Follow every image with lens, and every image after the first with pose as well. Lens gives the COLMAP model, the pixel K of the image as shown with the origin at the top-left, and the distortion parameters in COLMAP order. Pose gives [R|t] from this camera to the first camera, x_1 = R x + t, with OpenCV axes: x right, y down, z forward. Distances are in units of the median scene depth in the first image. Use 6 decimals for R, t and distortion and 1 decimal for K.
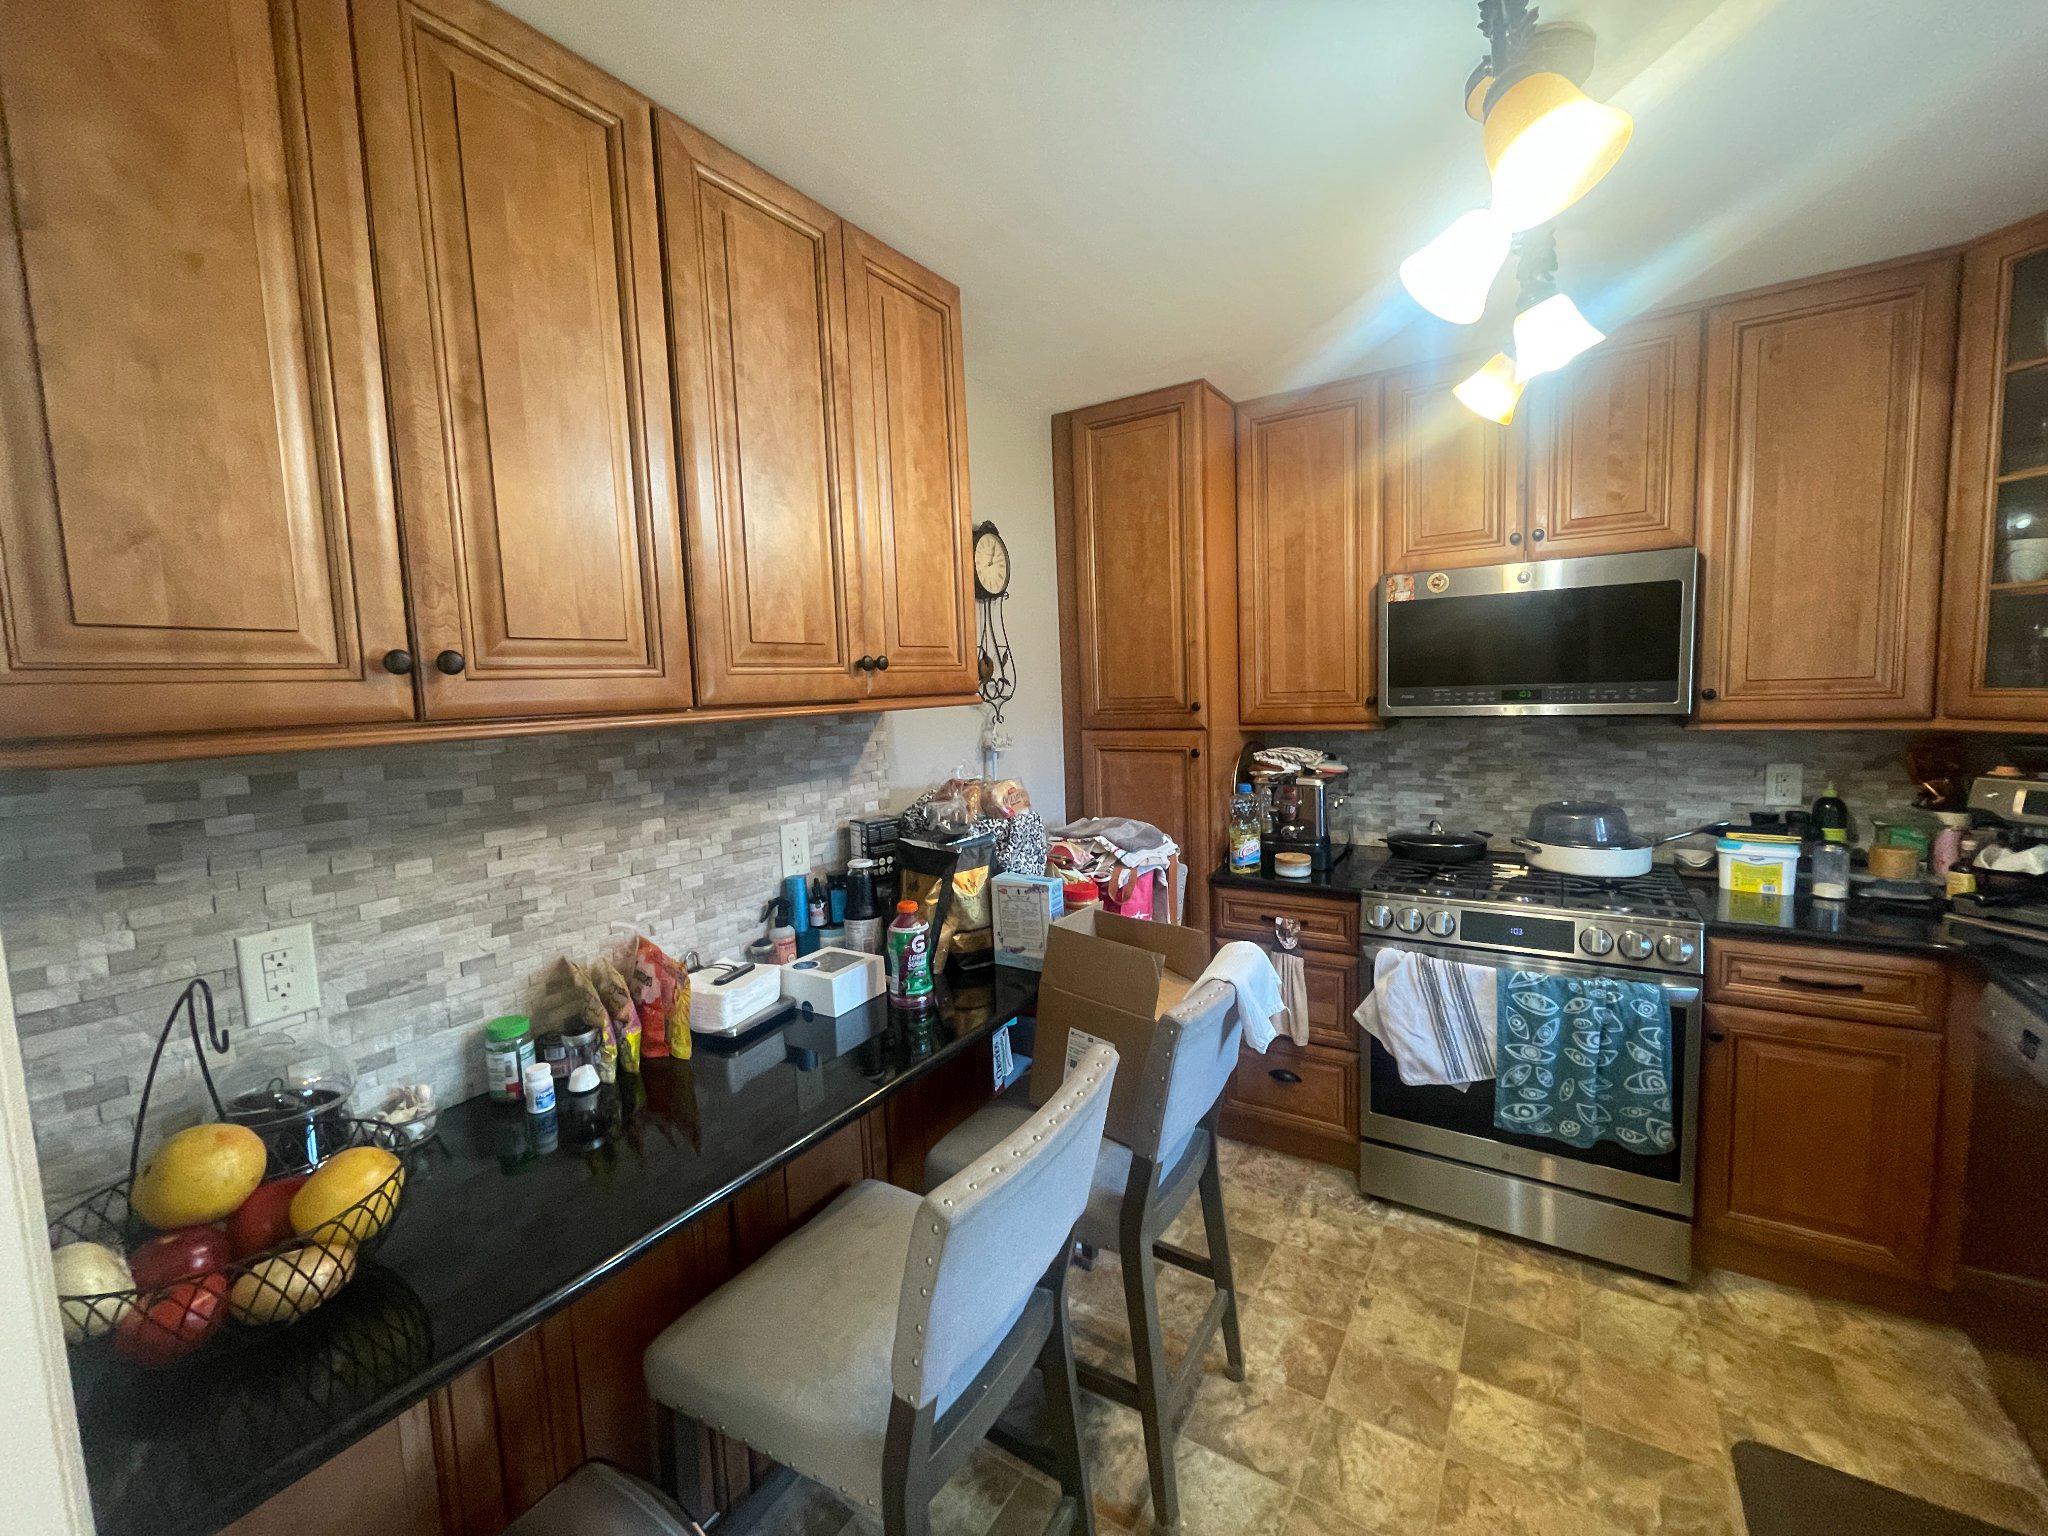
lens RADIAL K [[832.3, 0, 1022.0], [0, 832.3, 762.4], [0, 0, 1]] dist [0.000925, -0.000832]
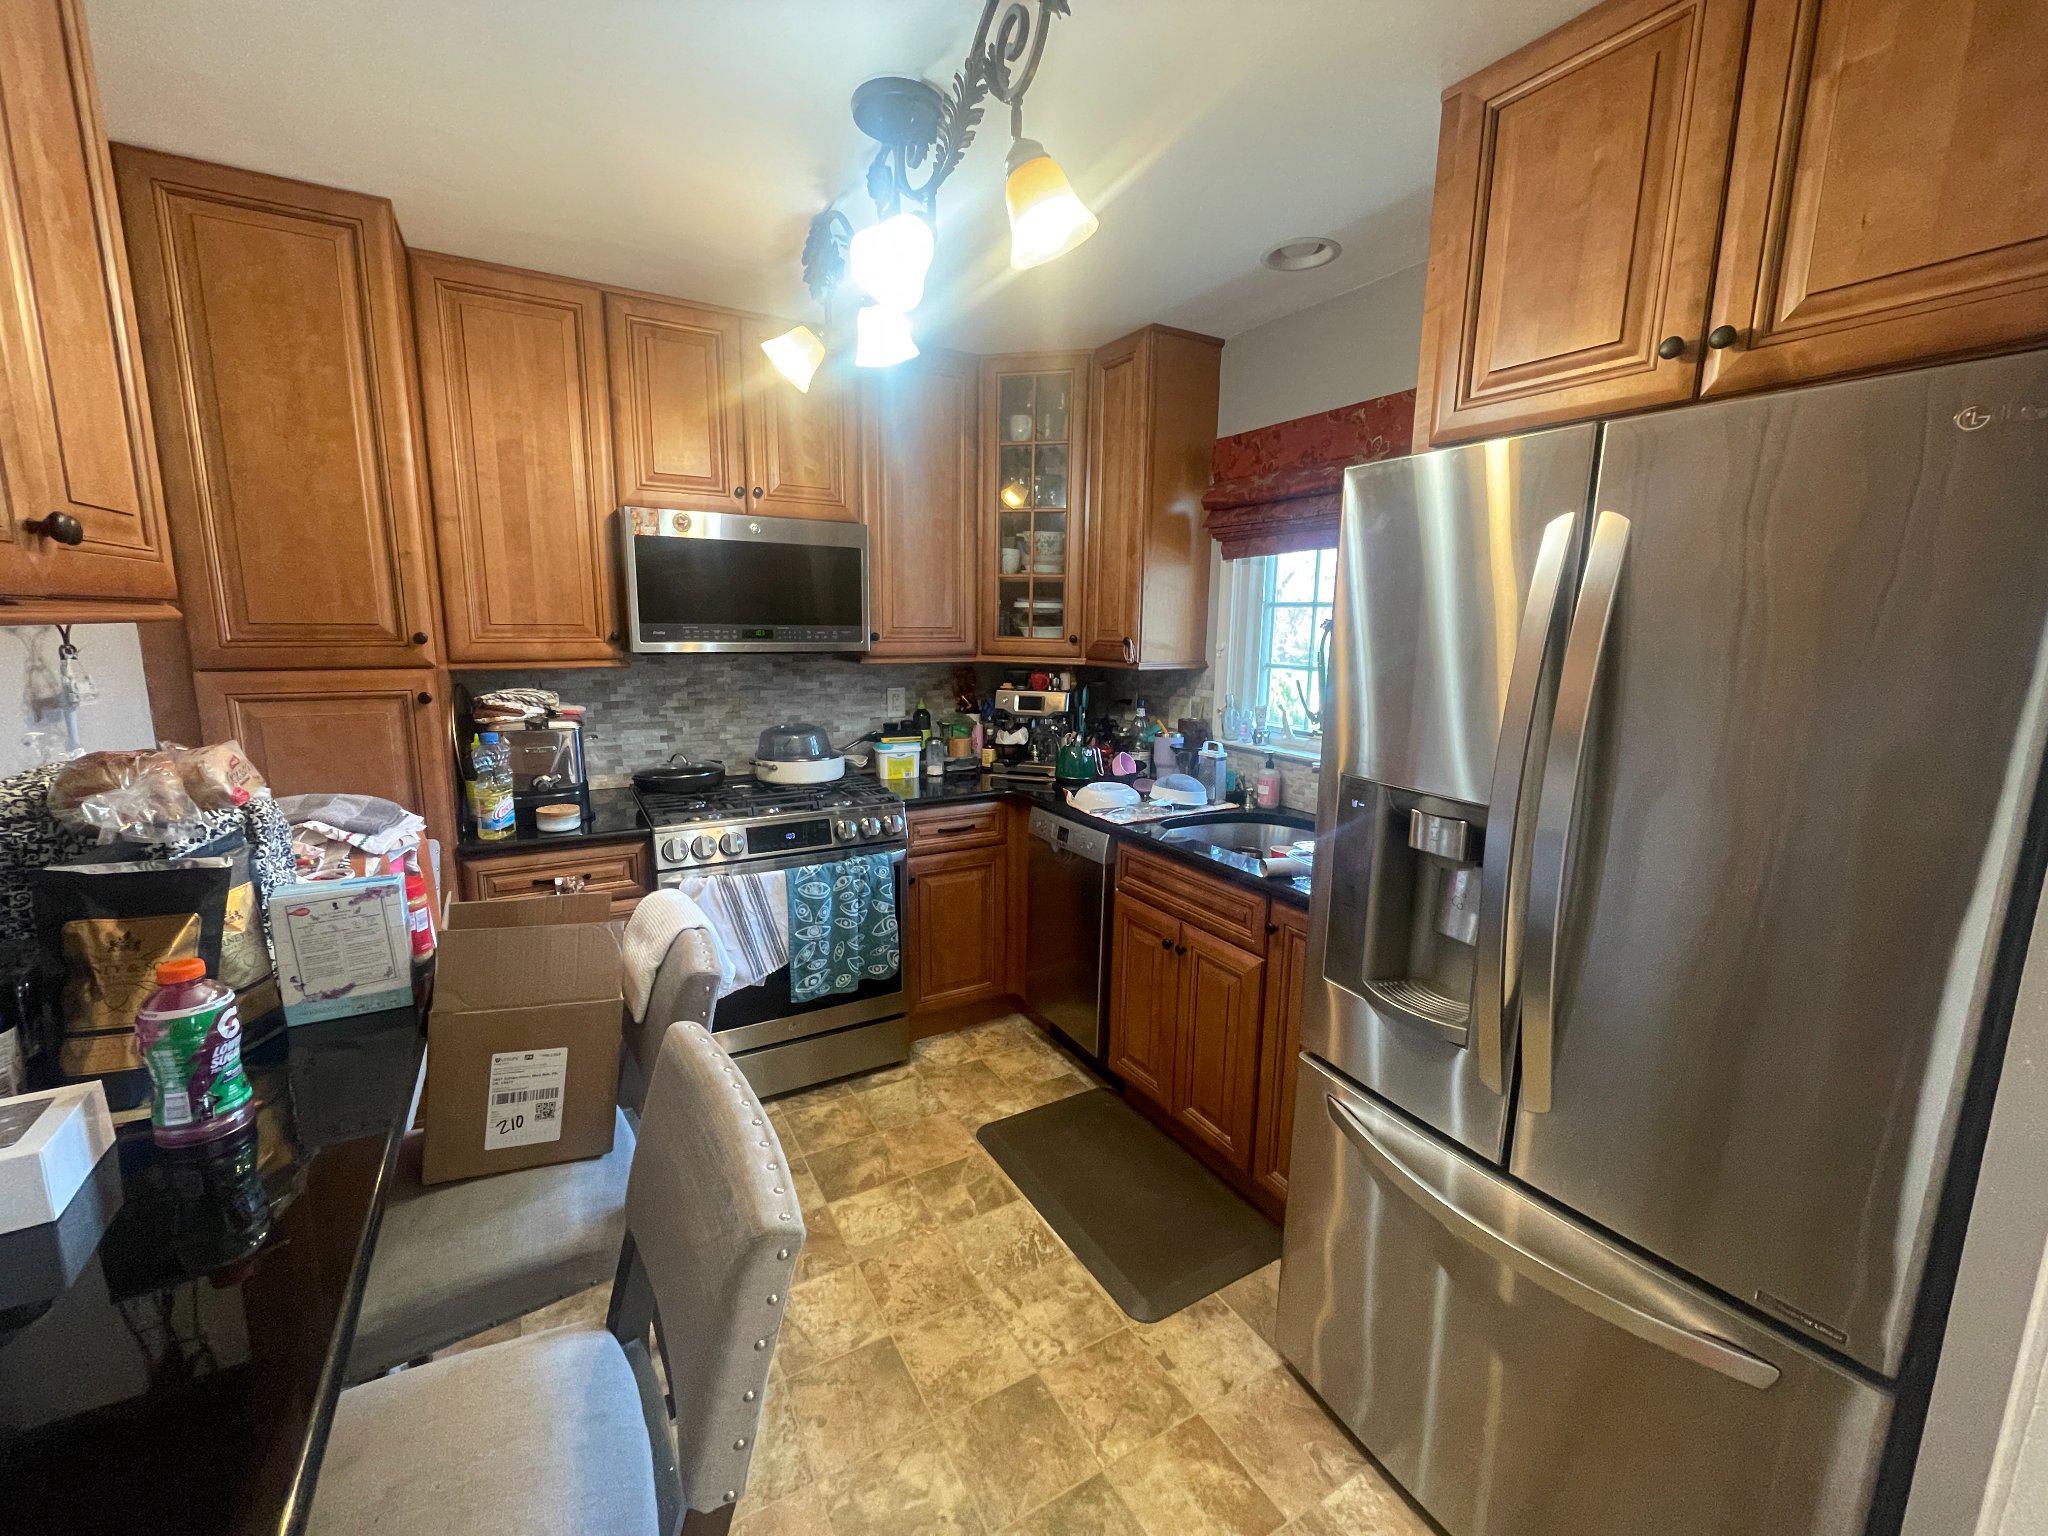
lens RADIAL K [[832.3, 0, 1012.9], [0, 832.3, 761.2], [0, 0, 1]] dist [0.000925, -0.000832]
pose [[0.459331, -0.106792, 0.881822, -0.289796], [0.052783, 0.994274, 0.092917, 0.005551], [-0.886695, 0.003866, 0.462338, 0.182113]]
